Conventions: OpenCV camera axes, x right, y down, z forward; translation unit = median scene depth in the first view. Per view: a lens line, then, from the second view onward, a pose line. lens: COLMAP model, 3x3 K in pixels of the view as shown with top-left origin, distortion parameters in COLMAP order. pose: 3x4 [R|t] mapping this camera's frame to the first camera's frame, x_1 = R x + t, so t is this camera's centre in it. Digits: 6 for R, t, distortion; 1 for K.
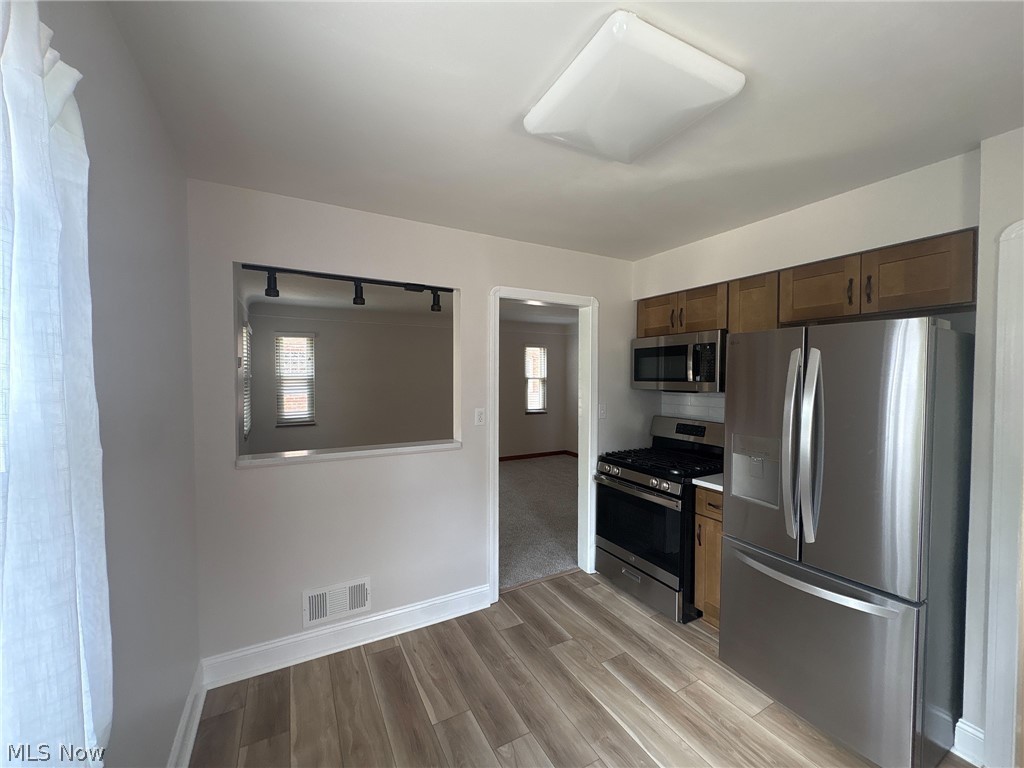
lens RADIAL K [[408.1, 0, 512.6], [0, 408.1, 386.7], [0, 0, 1]] dist [-0.001241, 0.000403]
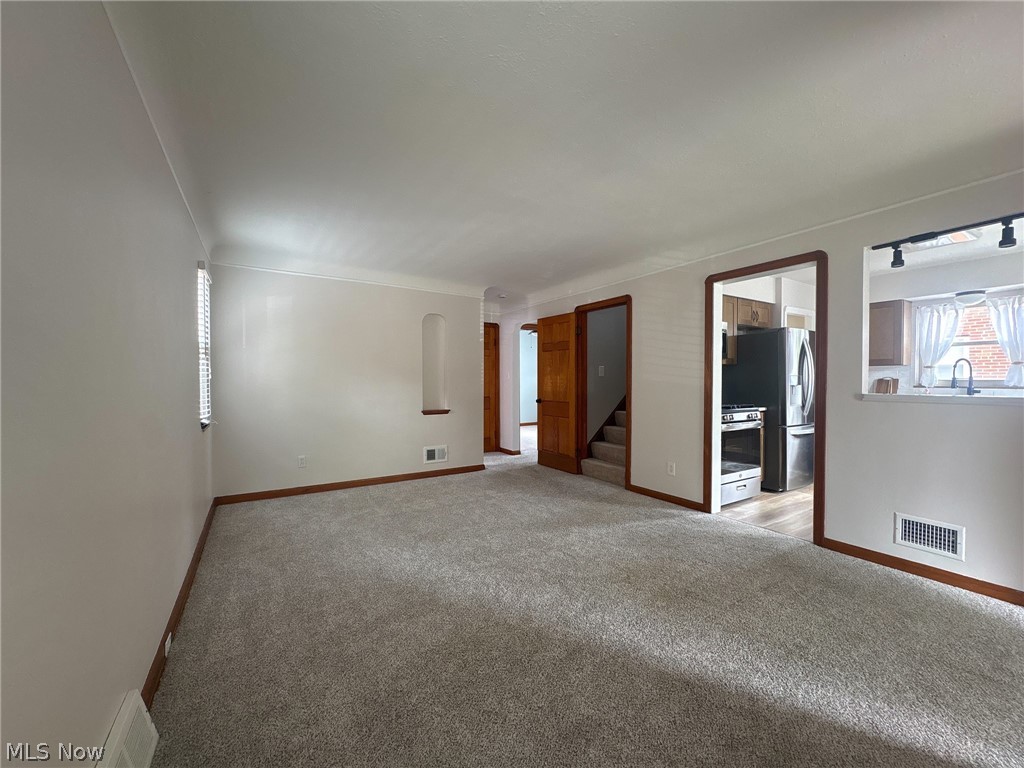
lens RADIAL K [[408.1, 0, 512.6], [0, 408.1, 386.7], [0, 0, 1]] dist [-0.001241, 0.000403]
pose [[-0.057257, -0.017092, 0.998213, -1.077517], [0.033815, 0.999247, 0.019050, 0.061981], [-0.997787, 0.034845, -0.056636, 1.888113]]
